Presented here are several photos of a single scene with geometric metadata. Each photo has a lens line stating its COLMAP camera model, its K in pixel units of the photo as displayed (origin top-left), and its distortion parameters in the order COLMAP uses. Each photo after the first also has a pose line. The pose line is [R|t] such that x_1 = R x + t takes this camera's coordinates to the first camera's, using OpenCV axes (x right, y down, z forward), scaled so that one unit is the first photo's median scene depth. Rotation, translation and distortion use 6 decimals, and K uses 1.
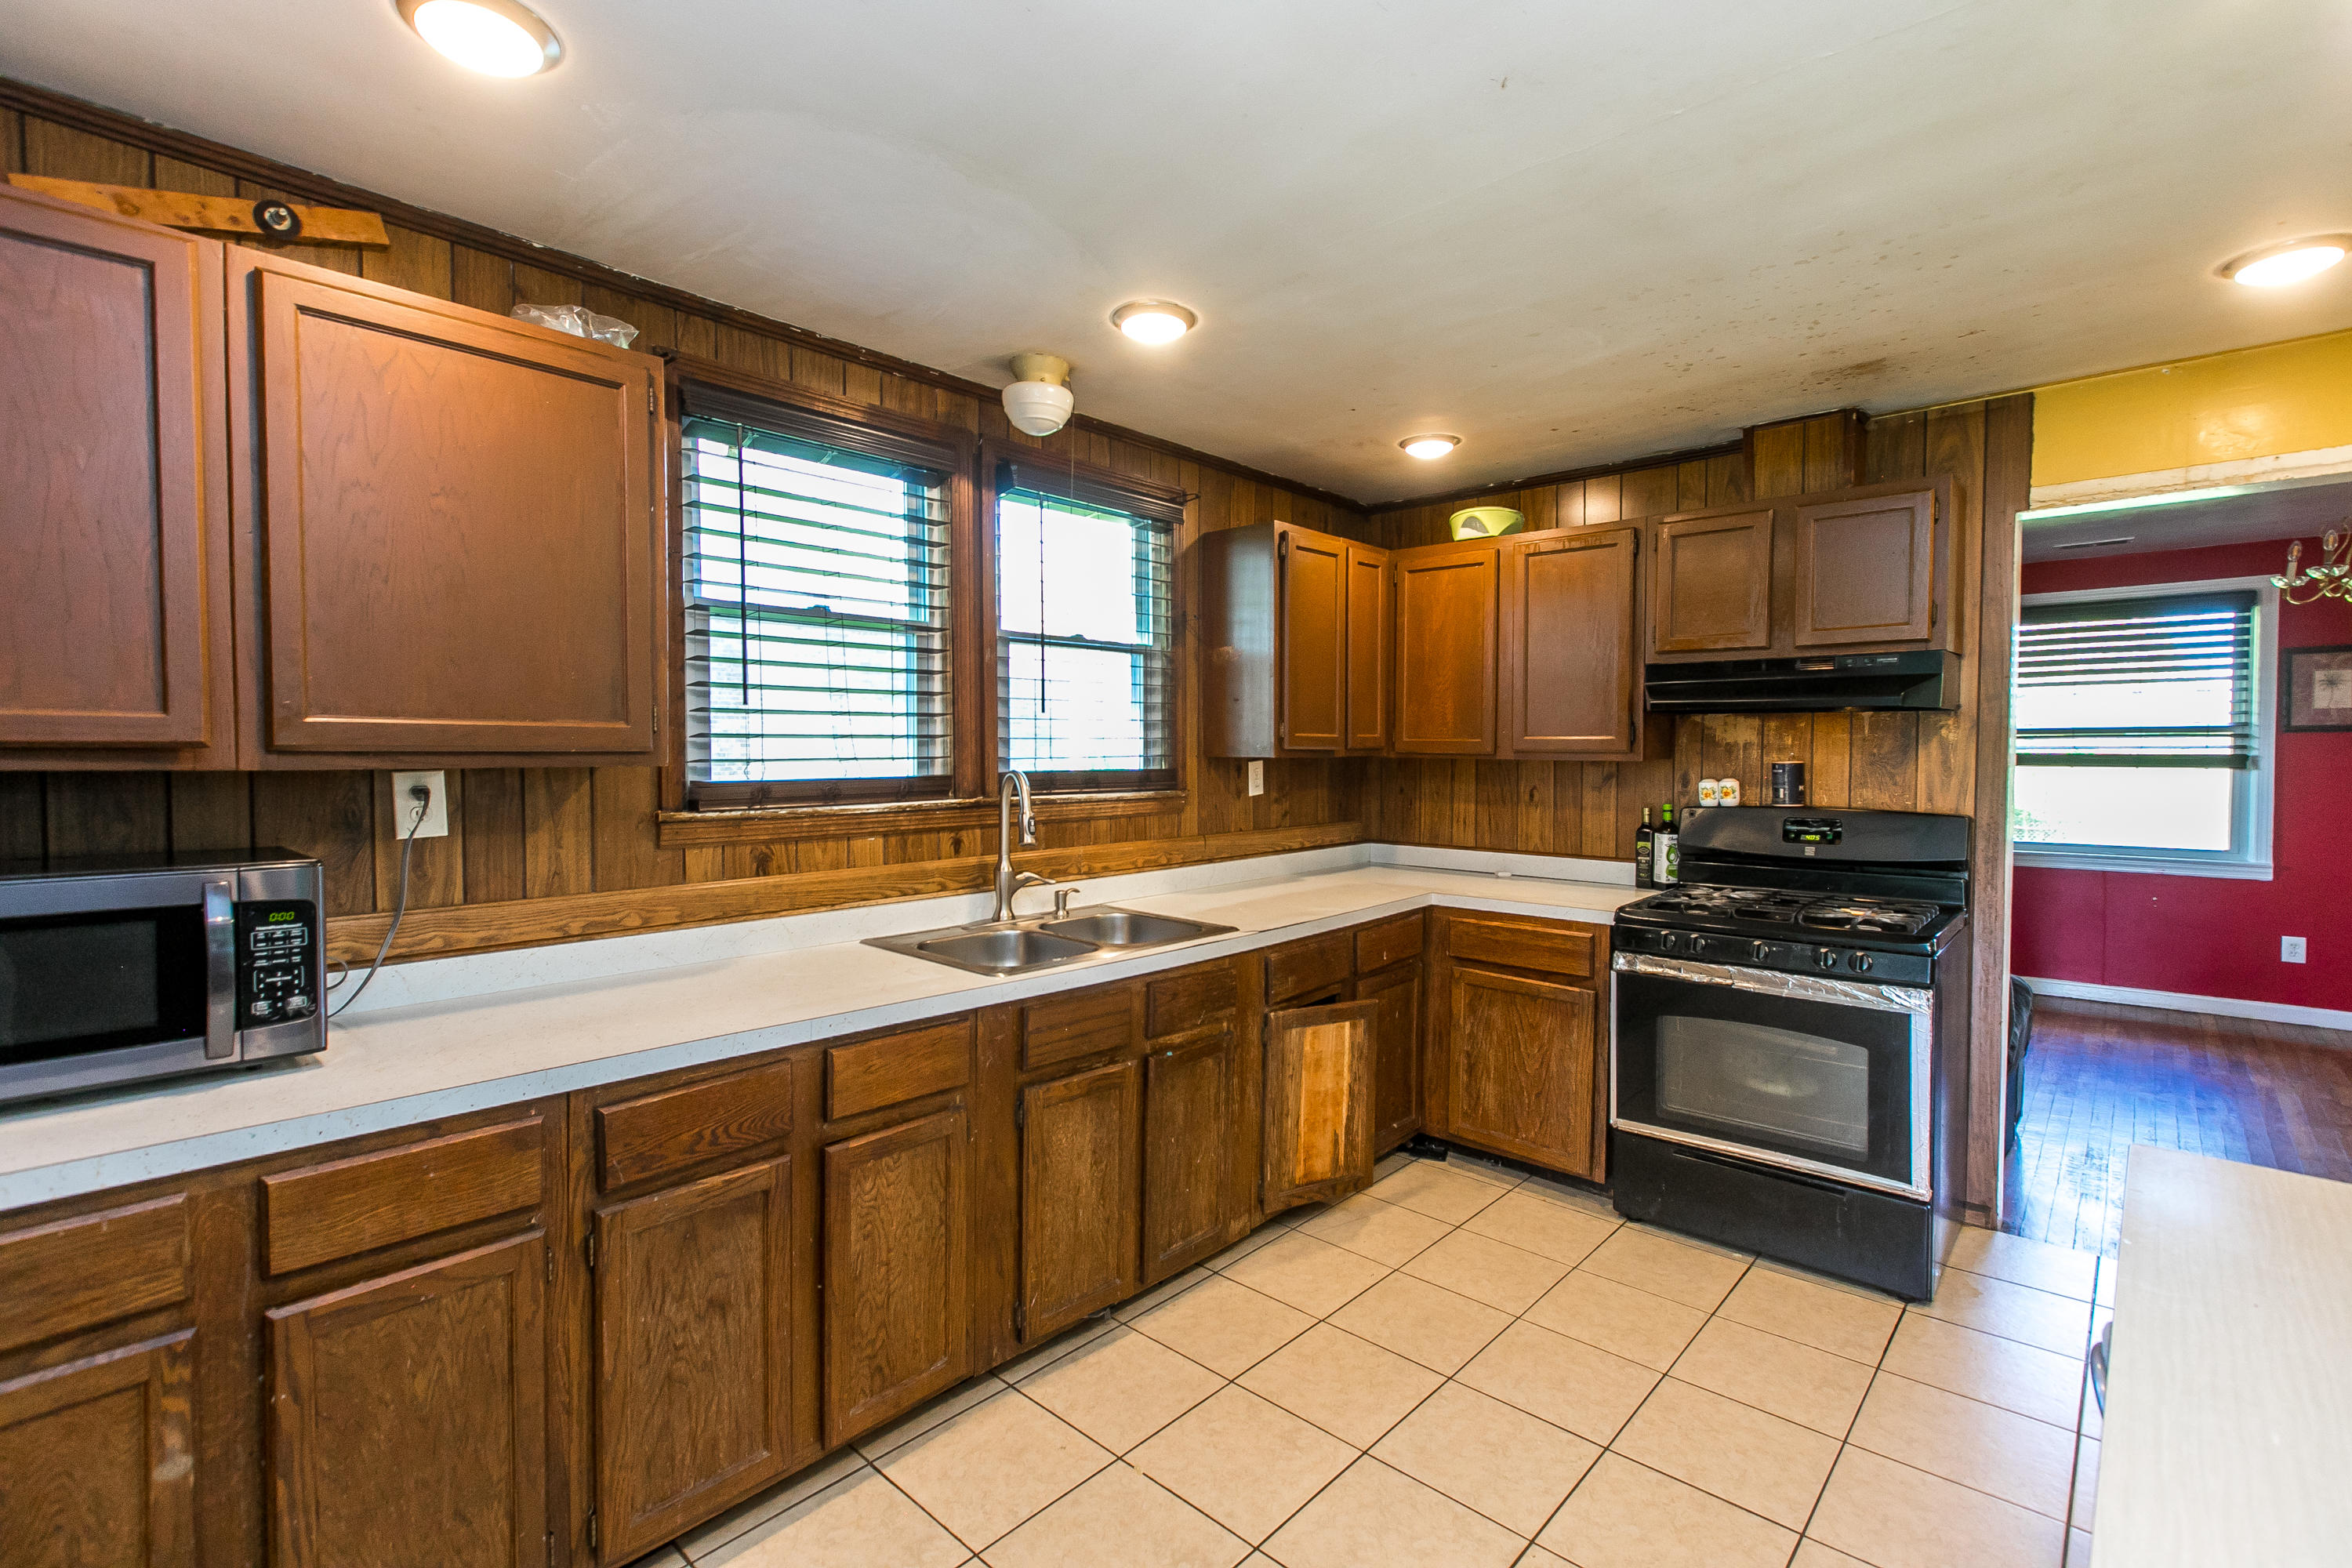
lens RADIAL K [[1056.4, 0, 1176.0], [0, 1056.4, 784.0], [0, 0, 1]] dist [-0.001149, 0.000004]
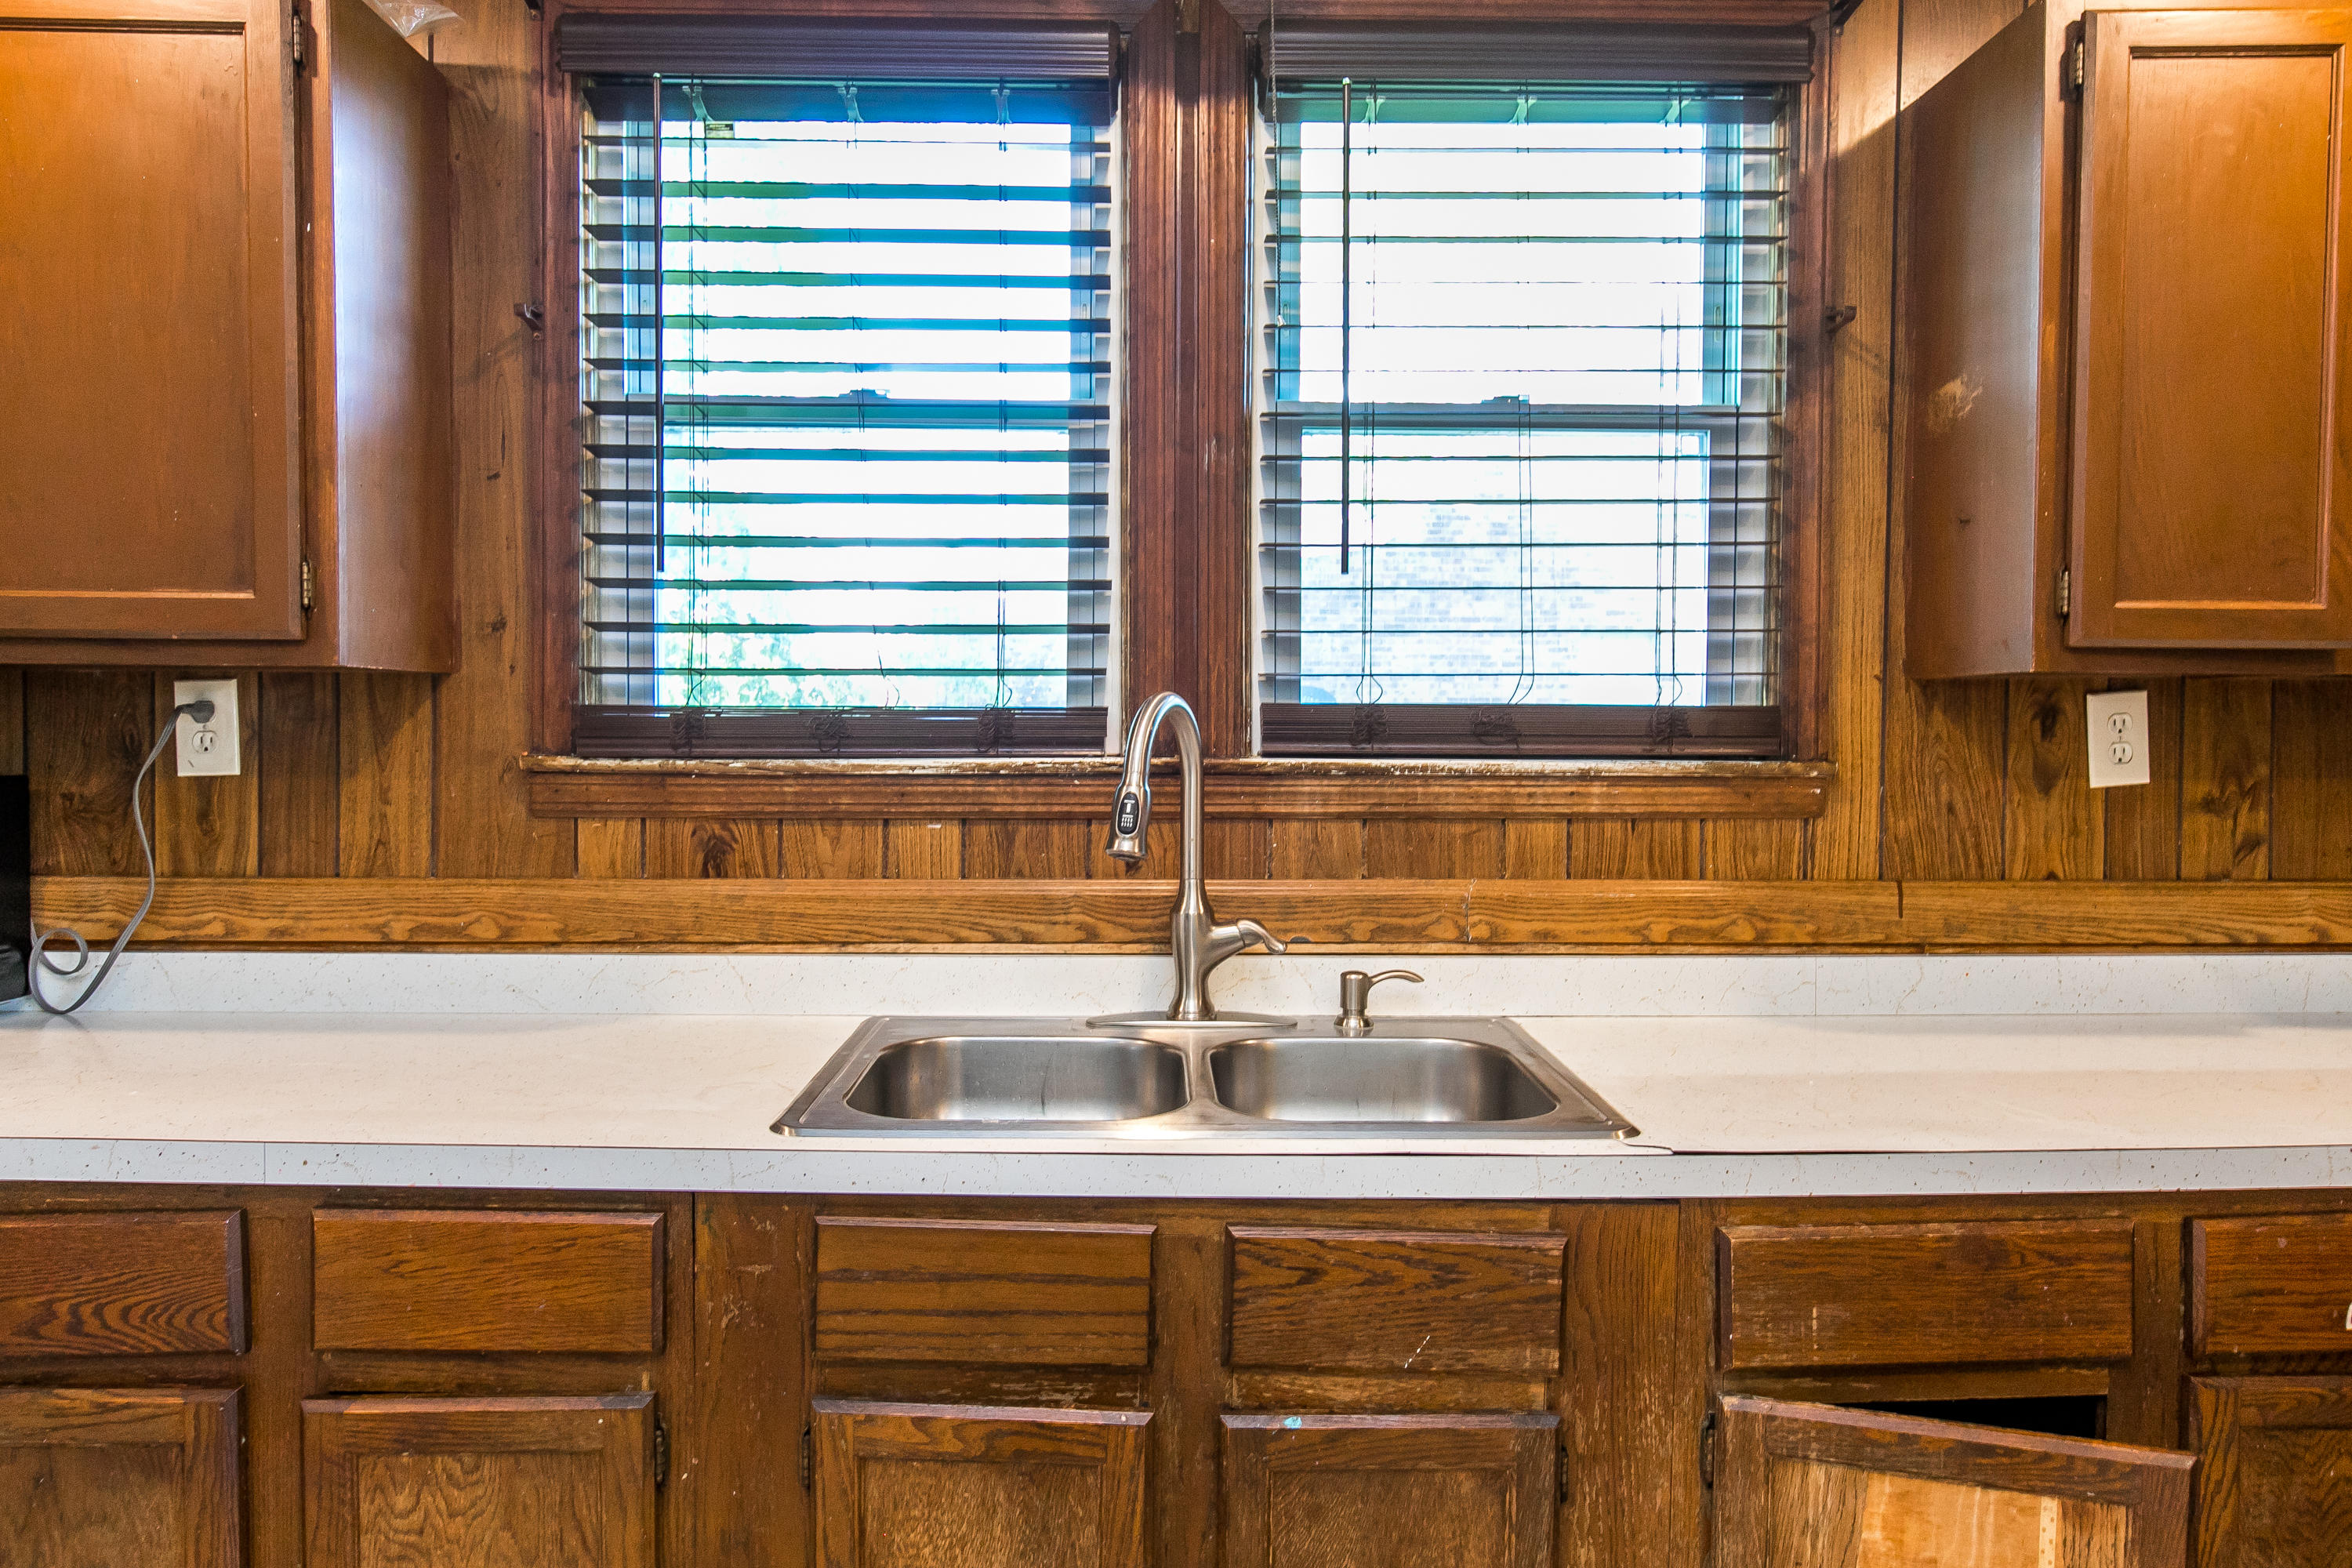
lens RADIAL K [[1589.1, 0, 1176.0], [0, 1589.1, 784.0], [0, 0, 1]] dist [-0.007609, 0.000744]
pose [[0.685442, 0.029656, -0.727523, 0.360857], [-0.028833, 0.999492, 0.013577, 0.017538], [0.727556, 0.011671, 0.685949, 0.555438]]
